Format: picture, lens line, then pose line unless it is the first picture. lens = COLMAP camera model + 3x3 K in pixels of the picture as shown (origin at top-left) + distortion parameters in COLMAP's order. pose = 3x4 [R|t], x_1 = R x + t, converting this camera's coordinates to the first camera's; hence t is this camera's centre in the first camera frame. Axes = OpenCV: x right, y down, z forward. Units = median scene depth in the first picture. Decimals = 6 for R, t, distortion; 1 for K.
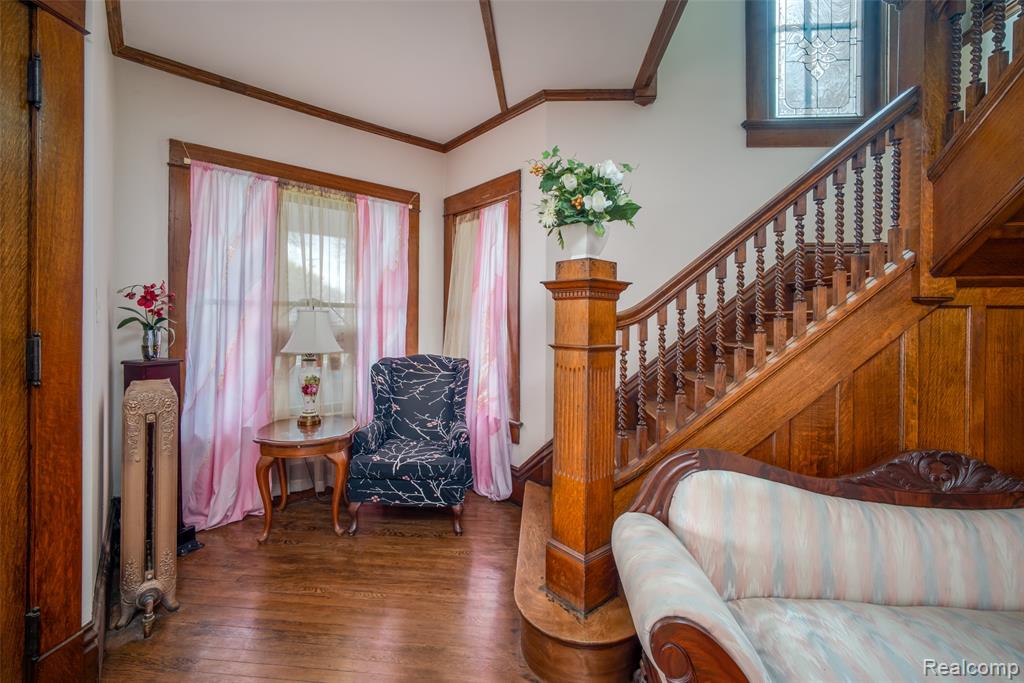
lens RADIAL K [[431.7, 0, 512.1], [0, 431.7, 326.9], [0, 0, 1]] dist [-0.019059, 0.000006]
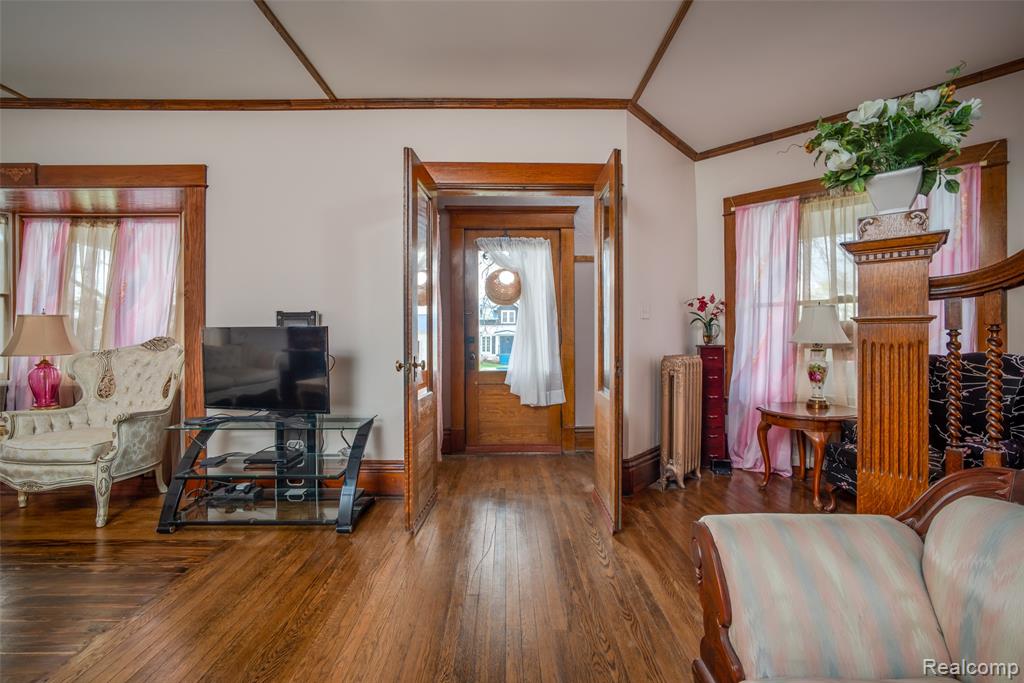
lens RADIAL K [[436.1, 0, 514.0], [0, 436.1, 331.9], [0, 0, 1]] dist [-0.017012, 0.000299]
pose [[0.094351, -0.018520, -0.995367, 0.581163], [-0.000436, 0.999826, -0.018644, 0.051052], [0.995539, 0.002193, 0.094327, 0.112042]]
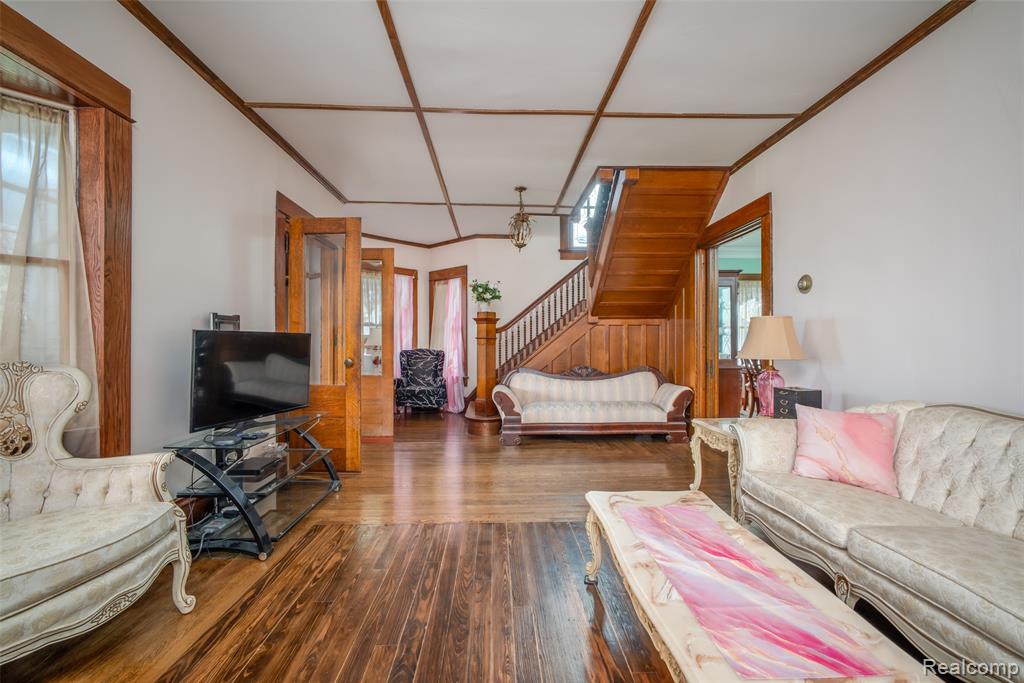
lens RADIAL K [[436.1, 0, 514.0], [0, 436.1, 331.9], [0, 0, 1]] dist [-0.017012, 0.000299]
pose [[0.993424, -0.008553, 0.114169, 0.000868], [0.011890, 0.999521, -0.028575, 0.056704], [-0.113870, 0.029745, 0.993050, -1.378550]]
